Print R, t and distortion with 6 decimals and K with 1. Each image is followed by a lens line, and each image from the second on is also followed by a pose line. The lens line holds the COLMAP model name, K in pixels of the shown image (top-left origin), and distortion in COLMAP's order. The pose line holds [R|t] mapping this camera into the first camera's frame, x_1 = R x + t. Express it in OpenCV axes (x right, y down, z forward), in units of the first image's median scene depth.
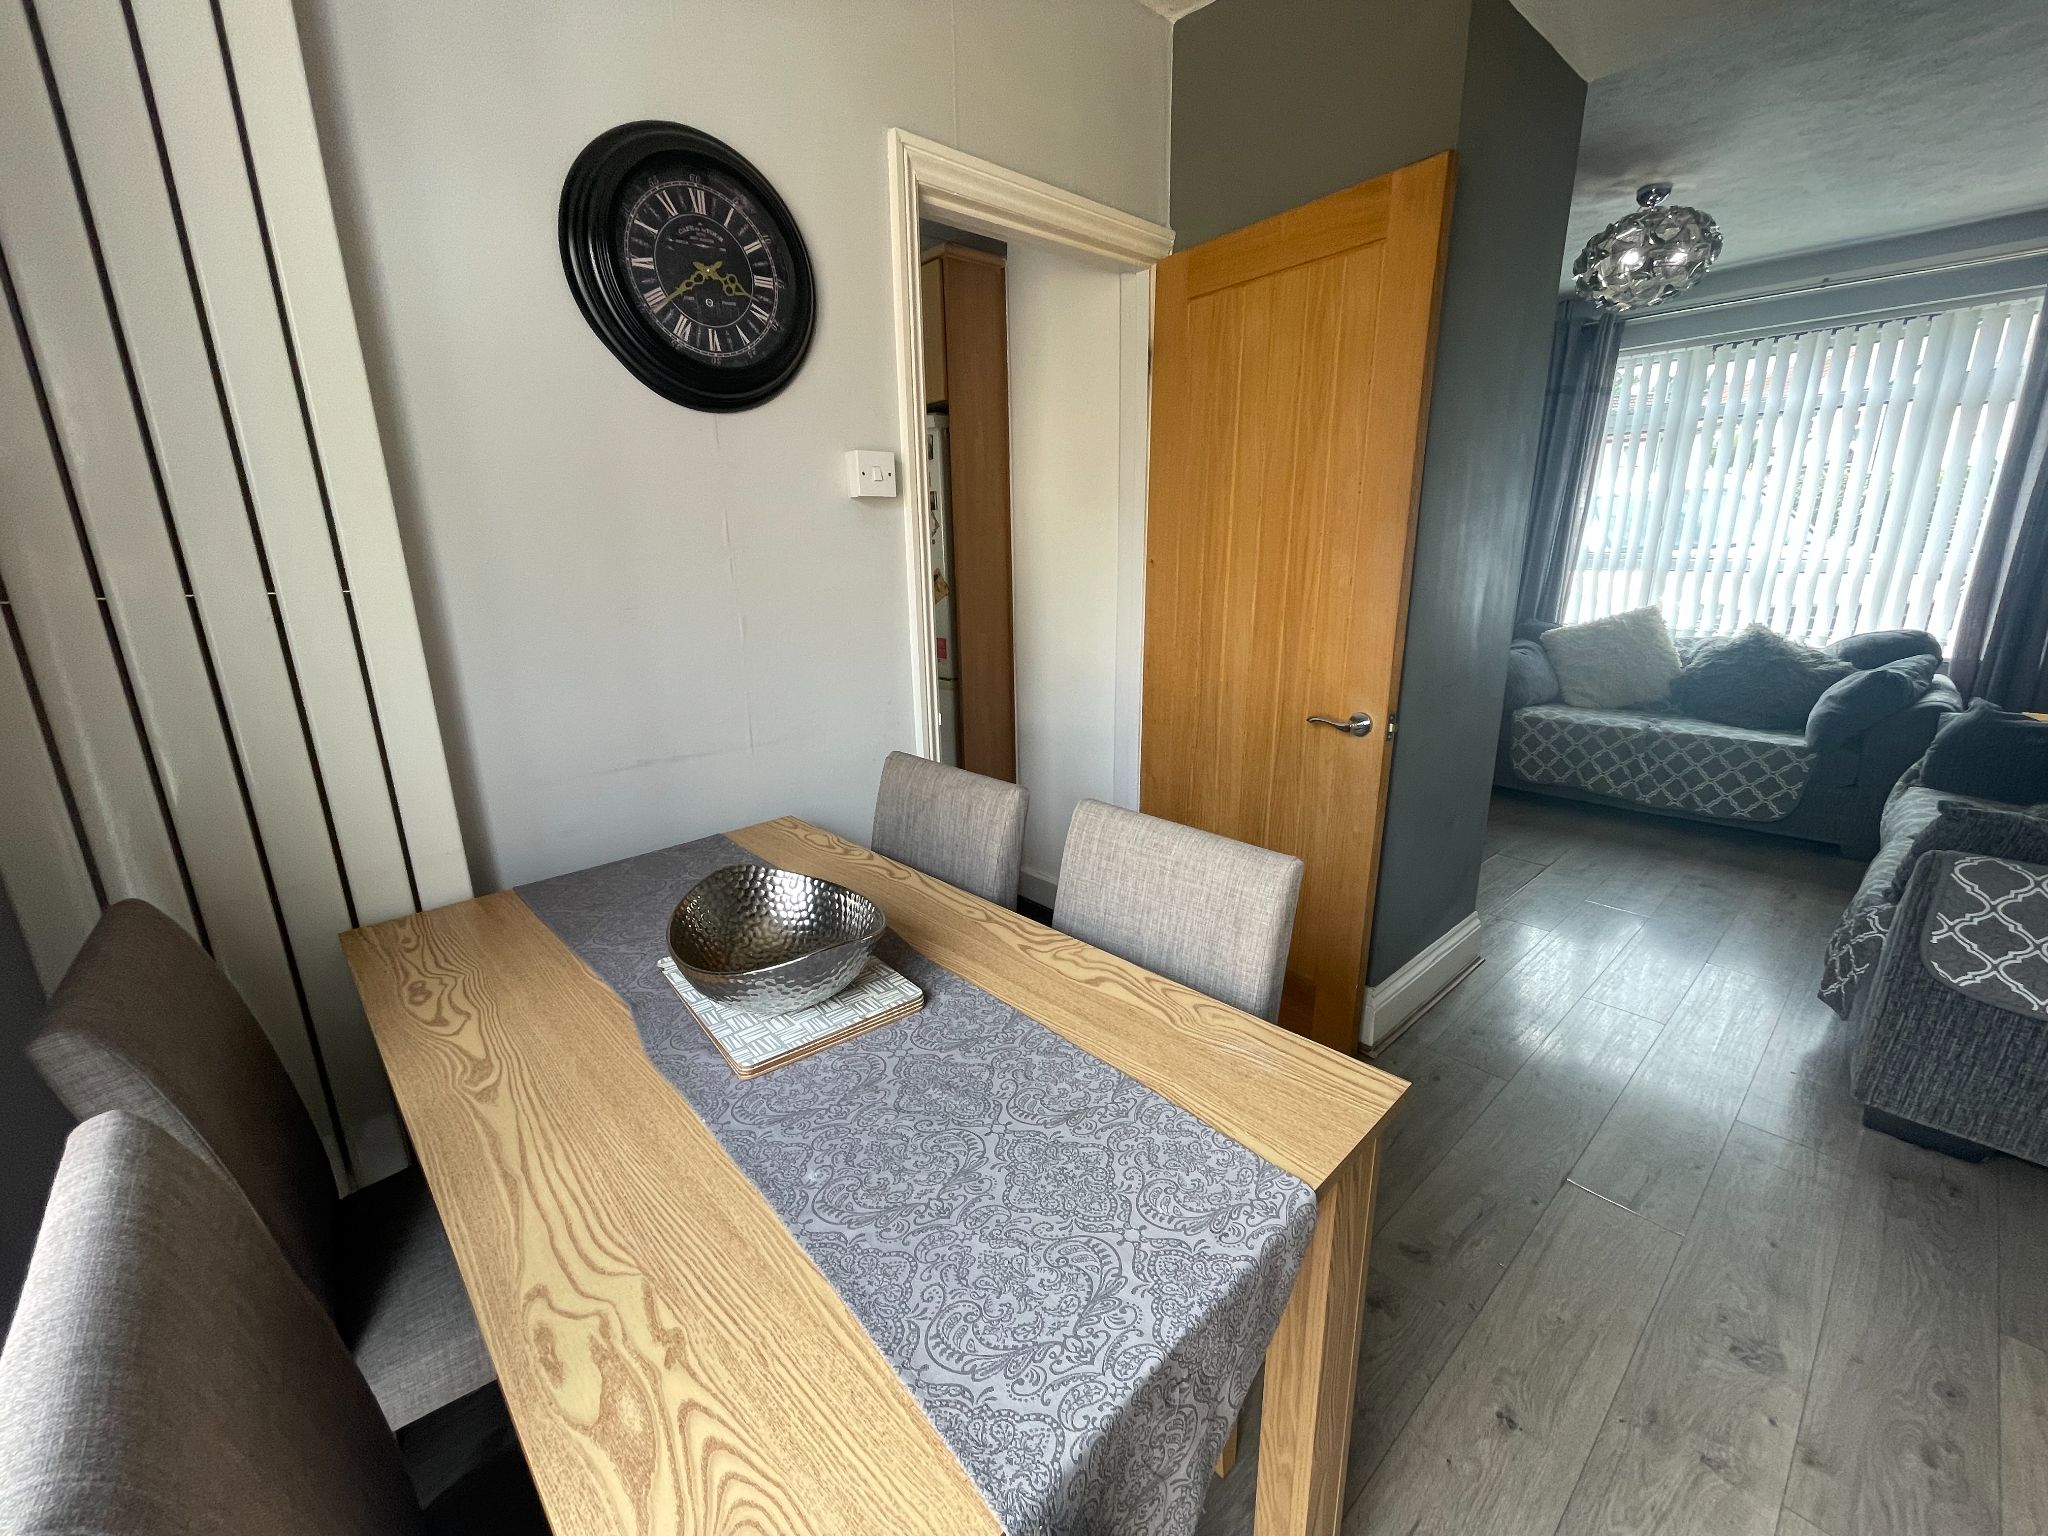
lens RADIAL K [[826.2, 0, 1029.6], [0, 826.2, 771.8], [0, 0, 1]] dist [-0.004244, 0.001587]
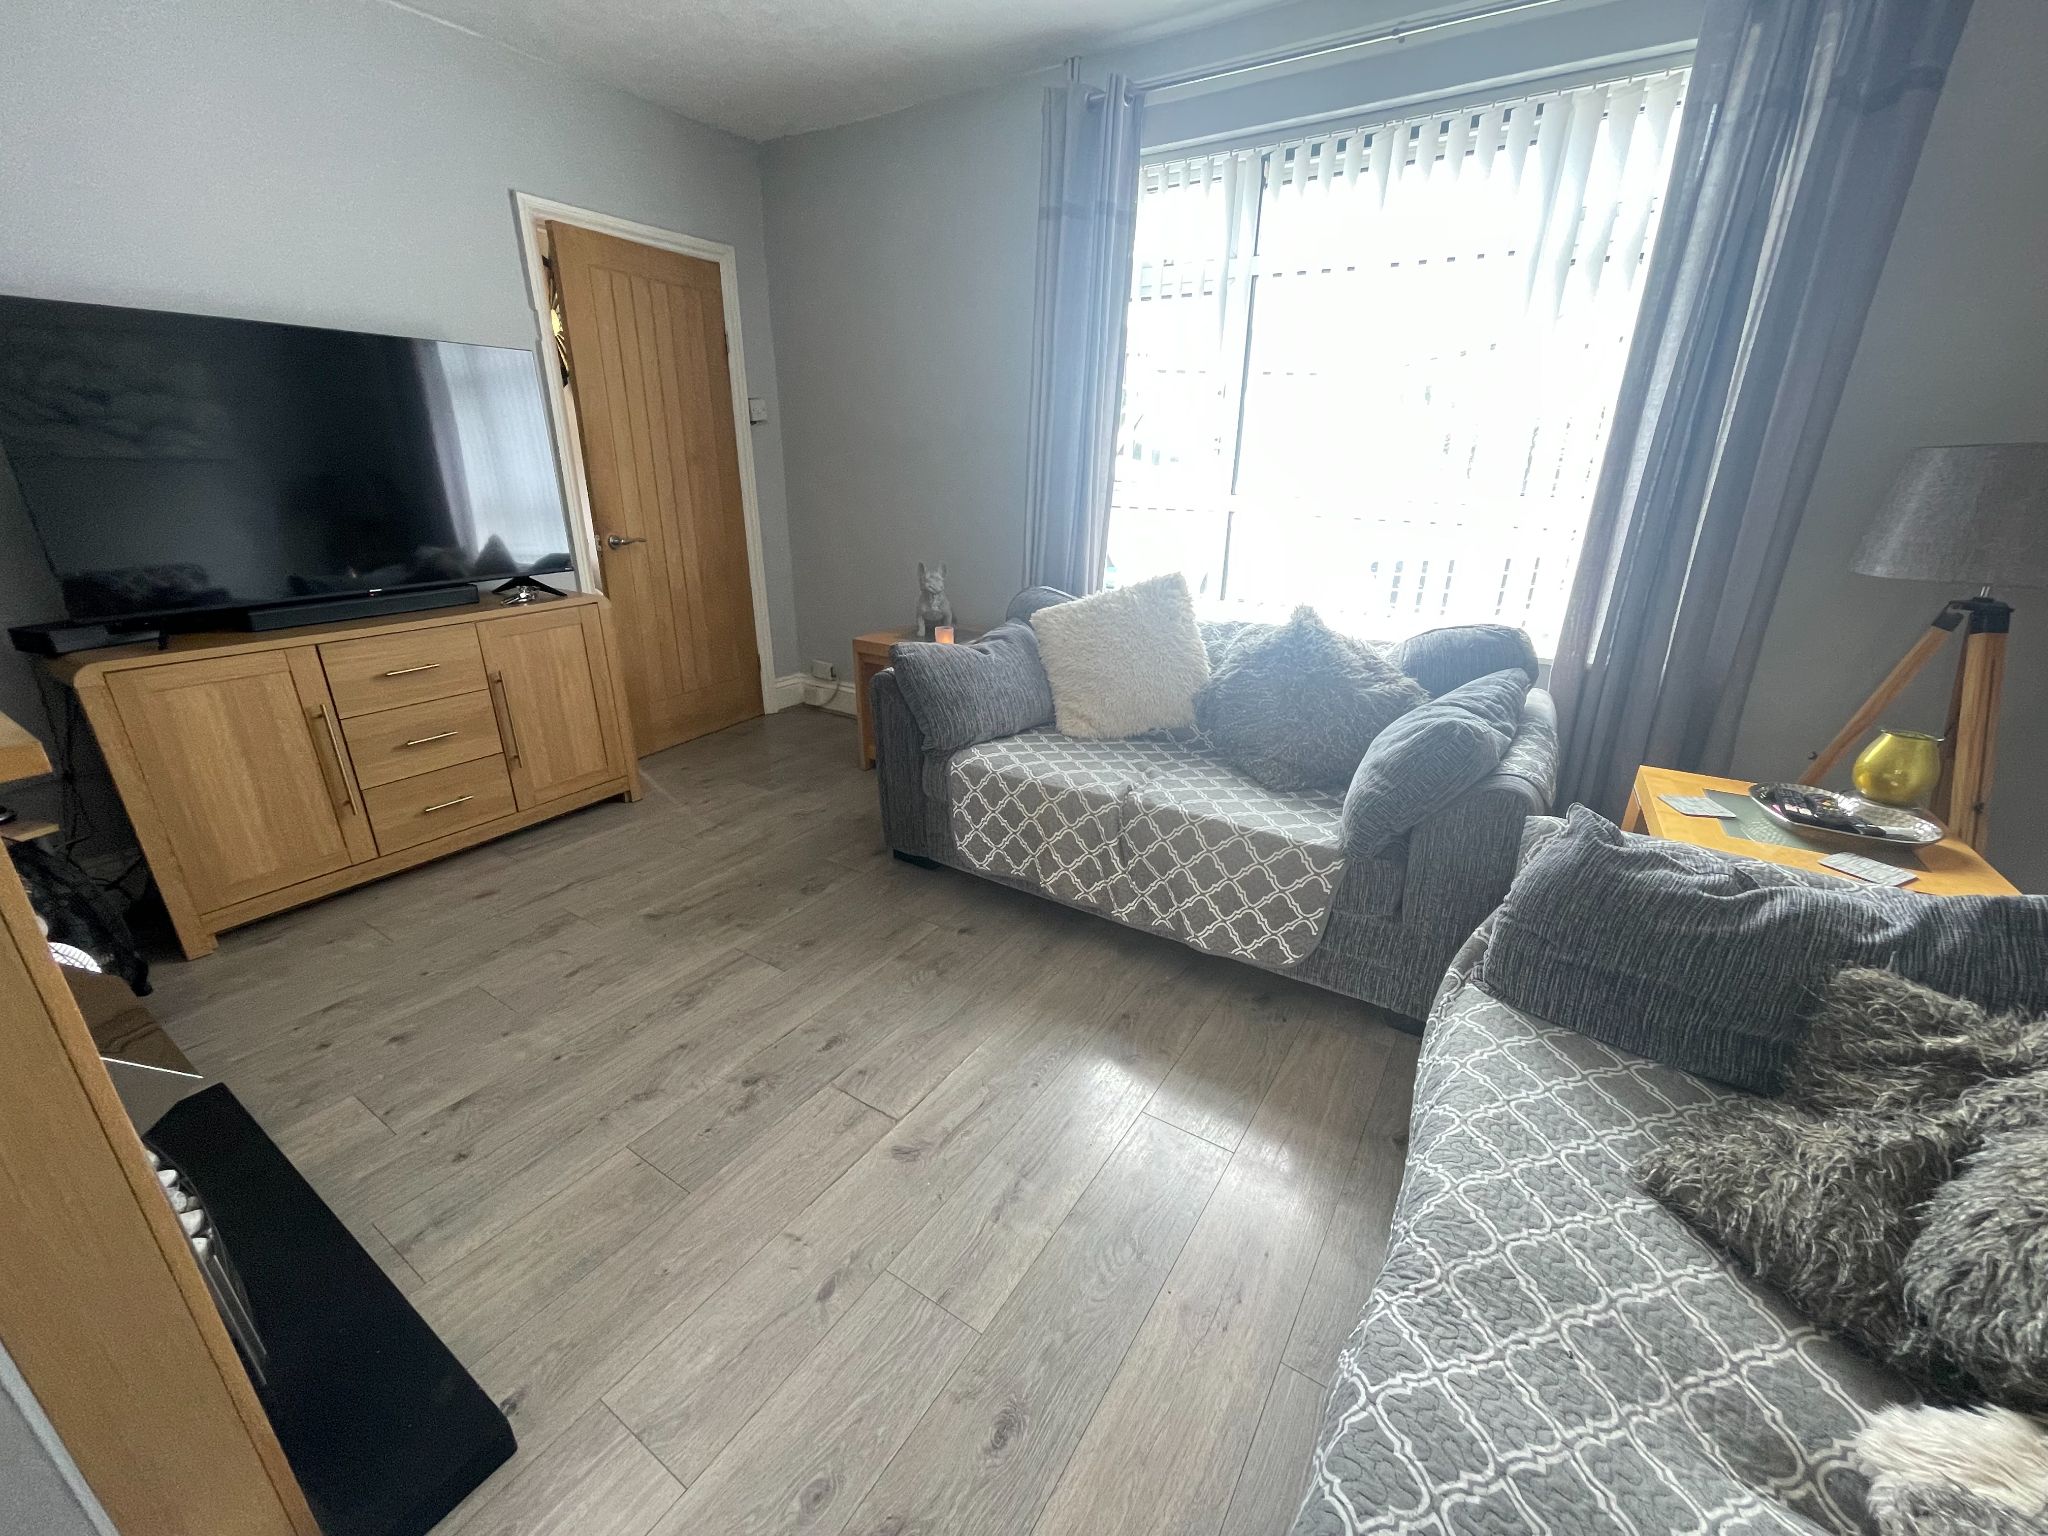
lens RADIAL K [[826.2, 0, 1023.2], [0, 826.2, 771.1], [0, 0, 1]] dist [-0.004244, 0.001587]
pose [[0.971516, -0.054812, 0.230548, 0.547383], [0.033112, 0.994737, 0.096964, -0.128867], [-0.234650, -0.086568, 0.968218, 0.452970]]
